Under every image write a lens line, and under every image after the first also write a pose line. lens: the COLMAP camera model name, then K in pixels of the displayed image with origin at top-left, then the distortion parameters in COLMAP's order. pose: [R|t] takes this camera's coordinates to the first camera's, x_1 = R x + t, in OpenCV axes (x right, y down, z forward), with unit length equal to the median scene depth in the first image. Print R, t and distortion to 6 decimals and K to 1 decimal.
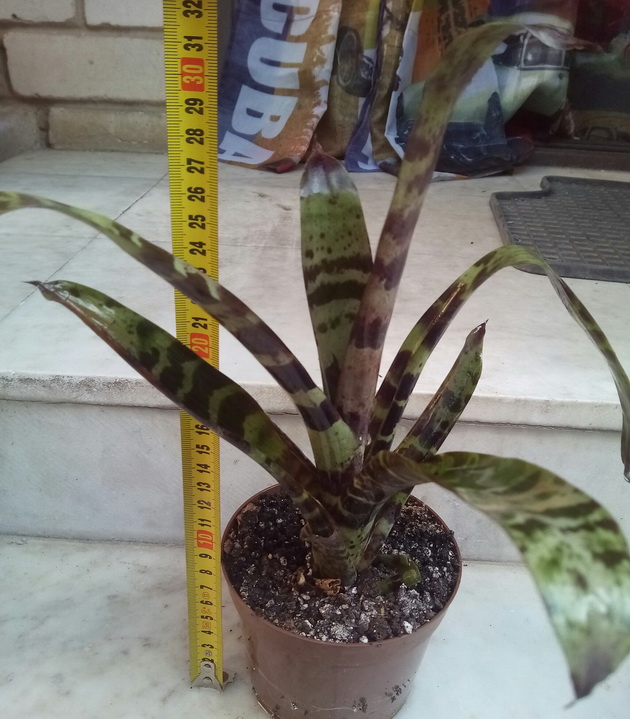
lens RADIAL K [[718.4, 0, 313.7], [0, 718.4, 407.9], [0, 0, 1]] dist [0.011557, -0.128001]
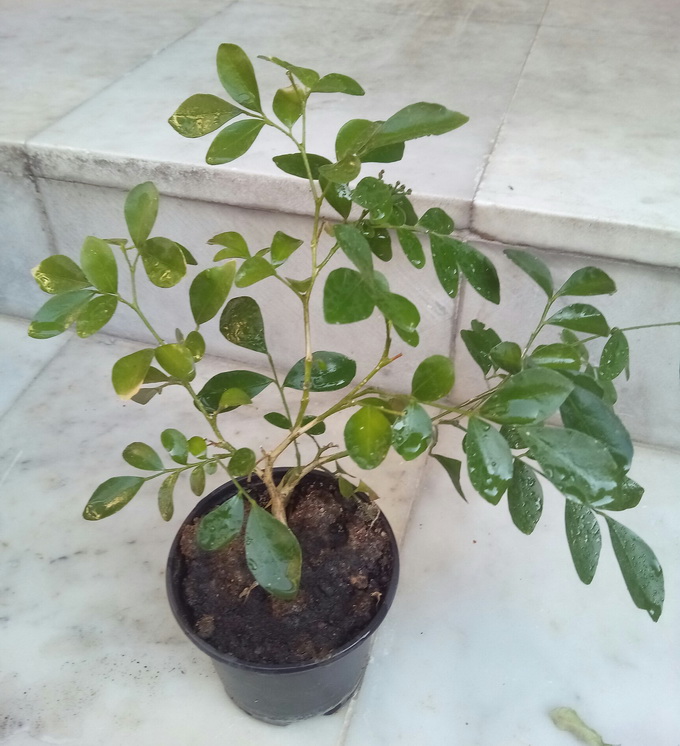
lens RADIAL K [[768.1, 0, 340.0], [0, 768.1, 373.0], [0, 0, 1]] dist [-0.003080, -0.075786]
pose [[0.960826, 0.134024, -0.242593, 0.174434], [-0.084079, 0.975007, 0.205648, -0.005631], [0.264092, -0.177195, 0.948081, 0.170533]]
